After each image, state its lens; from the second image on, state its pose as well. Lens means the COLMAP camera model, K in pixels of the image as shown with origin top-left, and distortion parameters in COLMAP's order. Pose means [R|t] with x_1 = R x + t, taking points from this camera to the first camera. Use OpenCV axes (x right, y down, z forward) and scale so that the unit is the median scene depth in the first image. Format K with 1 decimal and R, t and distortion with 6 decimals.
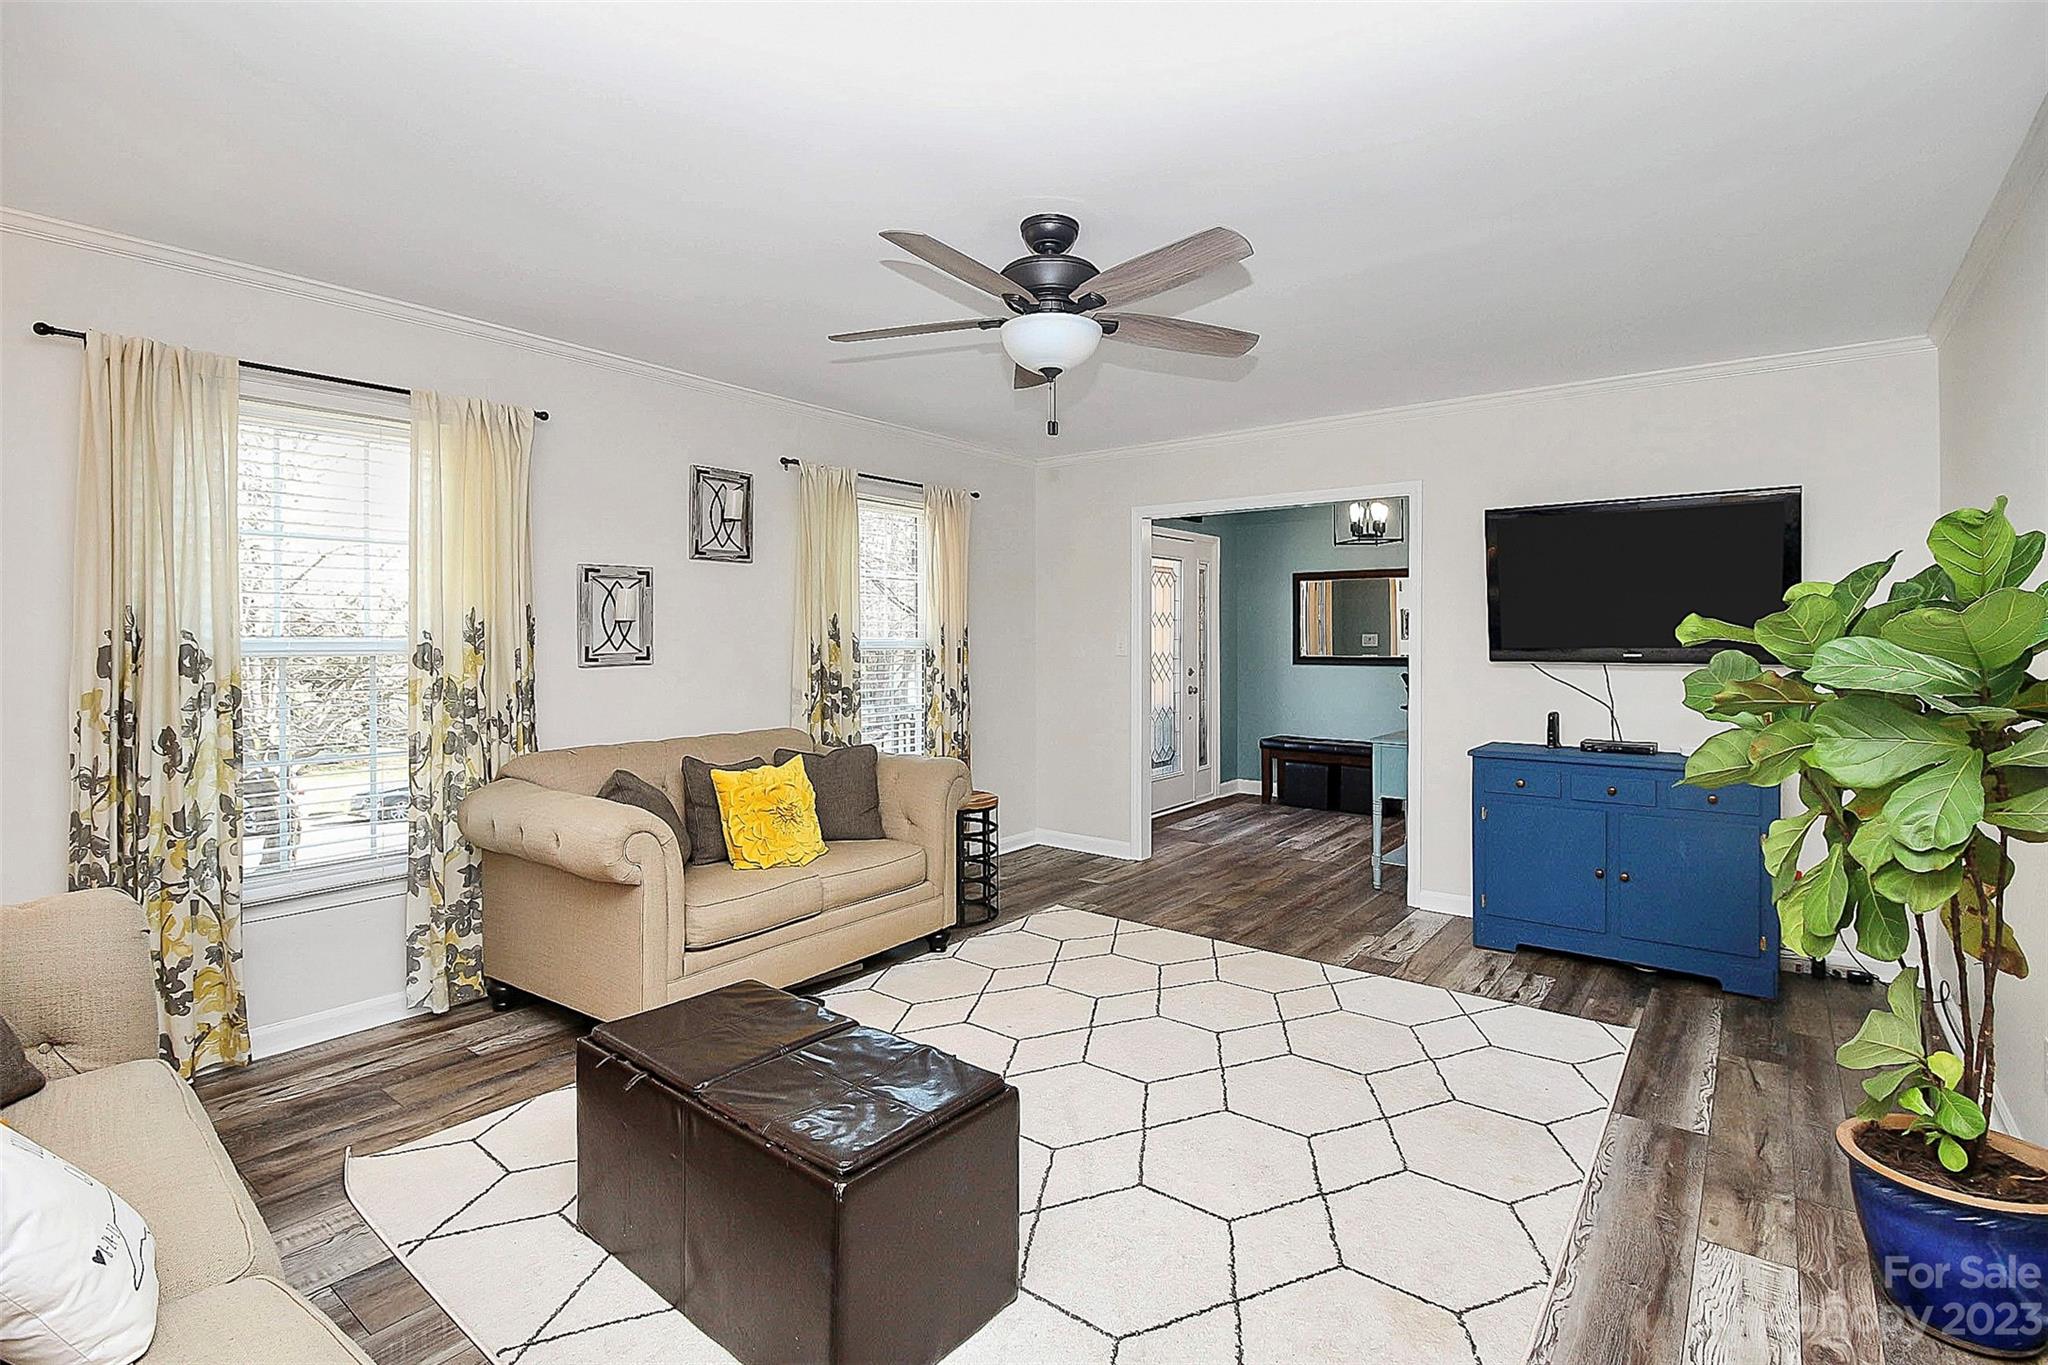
lens RADIAL K [[954.5, 0, 1023.3], [0, 954.5, 634.9], [0, 0, 1]] dist [-0.000585, -0.006510]
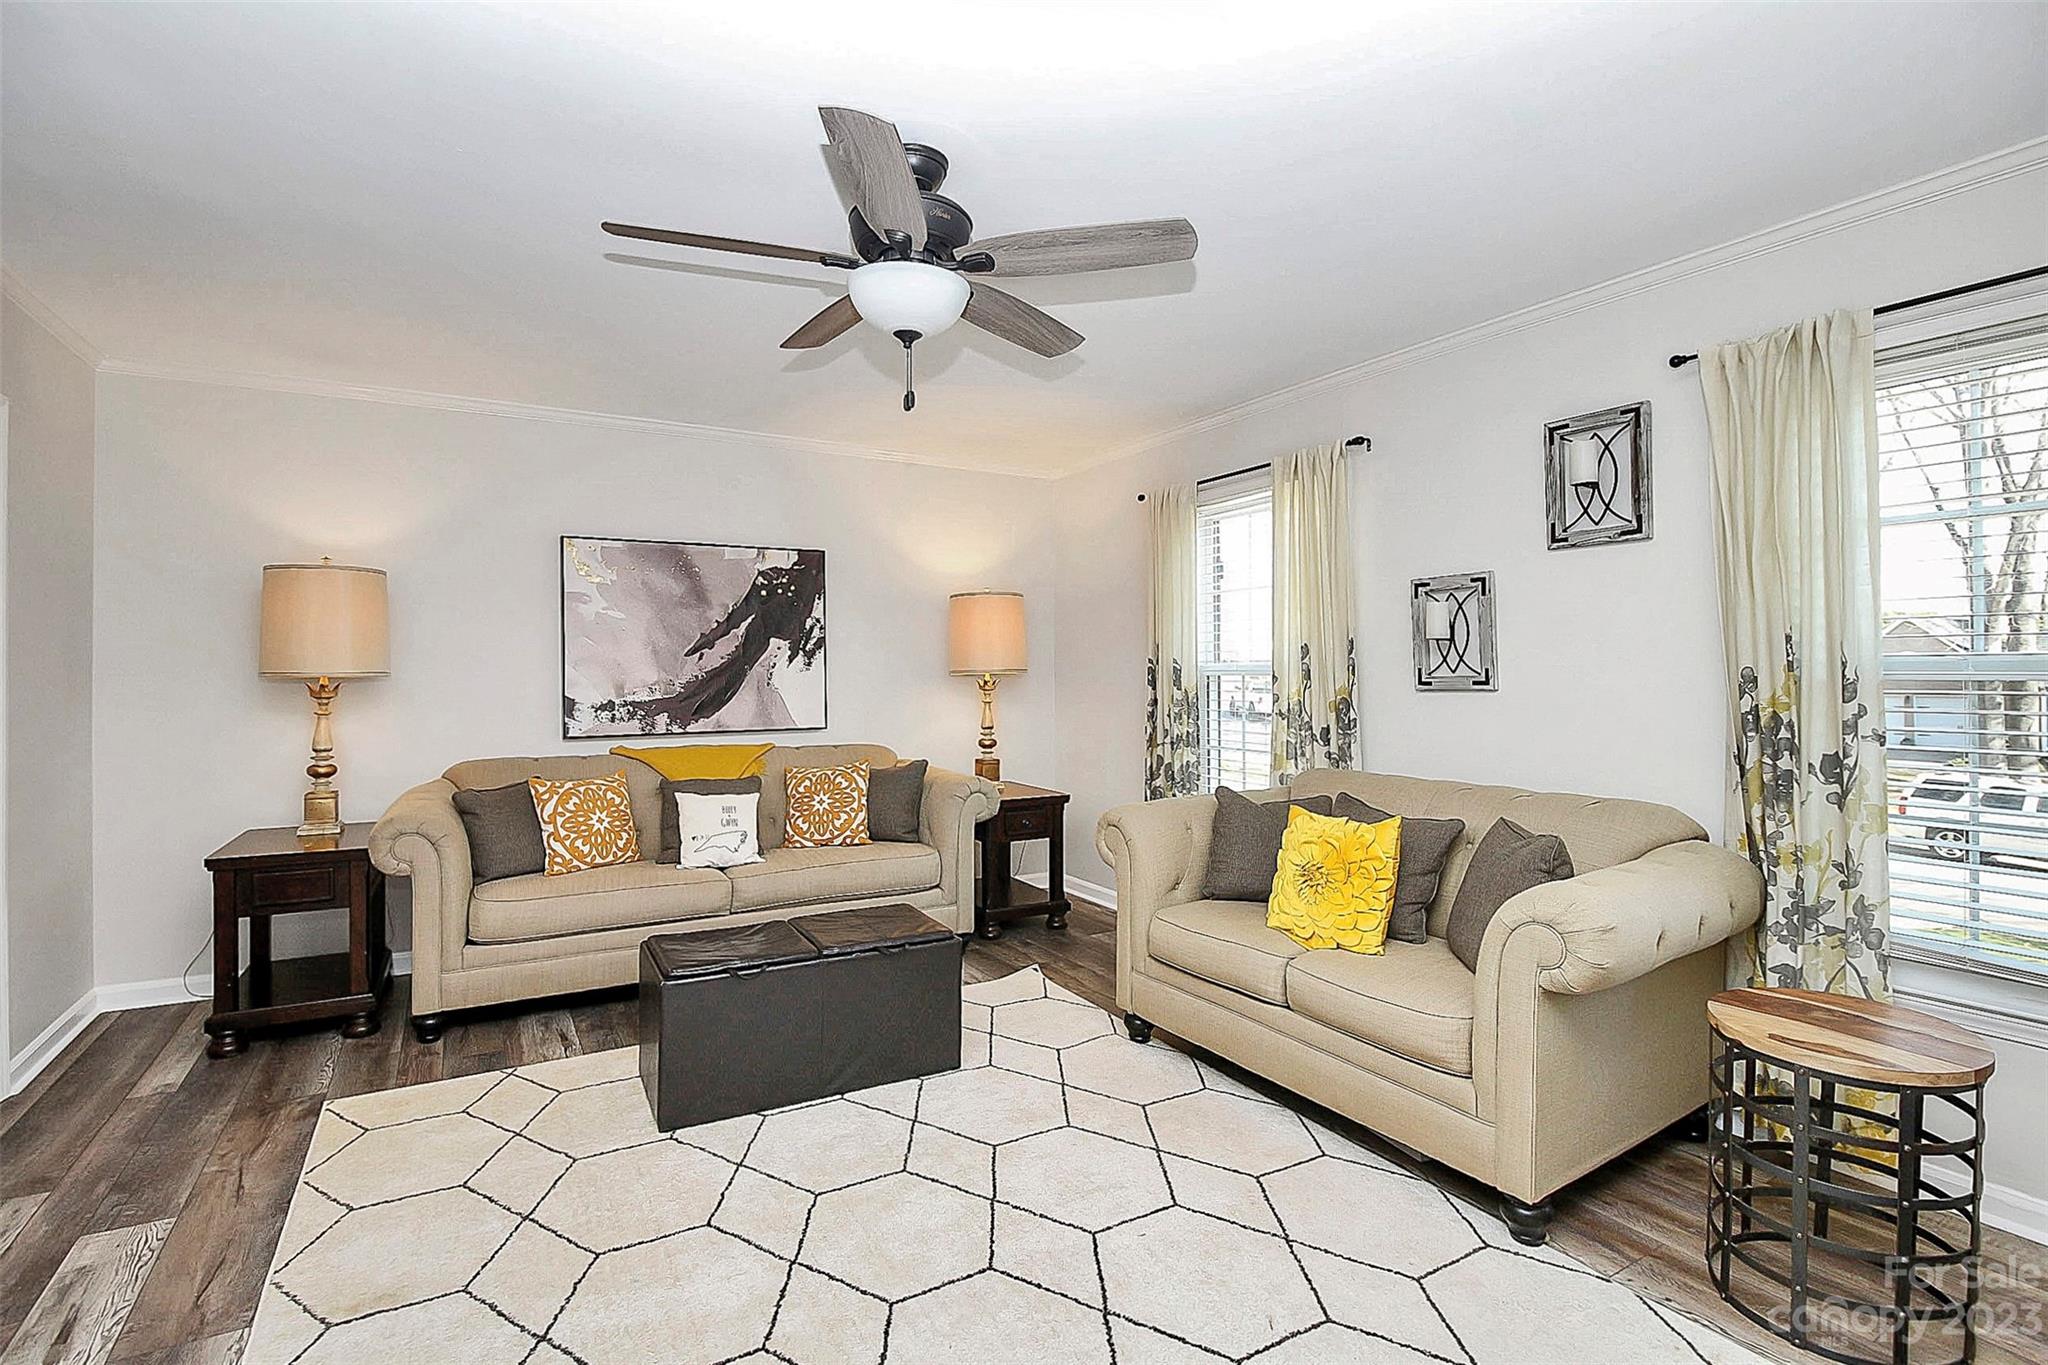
lens RADIAL K [[966.9, 0, 1024.7], [0, 966.9, 656.7], [0, 0, 1]] dist [0.002815, 0.000346]
pose [[-0.367669, -0.013256, -0.929862, 0.520717], [0.005732, 0.999847, -0.016520, 0.013293], [0.929939, -0.011404, -0.367537, 0.939645]]
